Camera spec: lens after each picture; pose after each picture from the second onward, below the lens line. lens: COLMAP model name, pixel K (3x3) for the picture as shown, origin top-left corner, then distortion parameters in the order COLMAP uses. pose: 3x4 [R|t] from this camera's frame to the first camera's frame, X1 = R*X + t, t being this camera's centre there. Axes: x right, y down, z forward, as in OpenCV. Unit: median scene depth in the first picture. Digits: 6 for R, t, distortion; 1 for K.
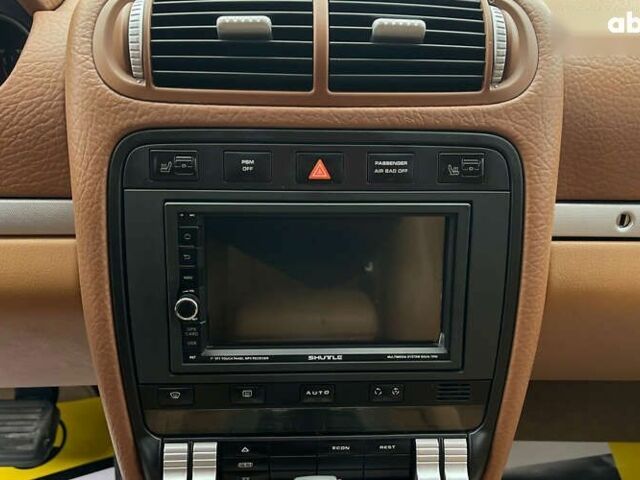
lens RADIAL K [[579.7, 0, 320.0], [0, 579.7, 240.0], [0, 0, 1]] dist [0.048292, -0.000176]
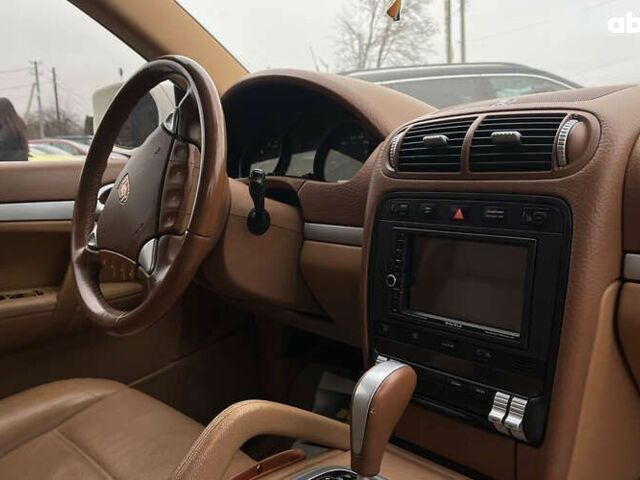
lens RADIAL K [[616.6, 0, 320.0], [0, 616.6, 240.0], [0, 0, 1]] dist [0.001178, -0.002410]
pose [[0.615082, 0.068440, -0.785487, 1.218782], [-0.218311, 0.972060, -0.086254, 0.212453], [0.757637, 0.224534, 0.612838, -0.469843]]
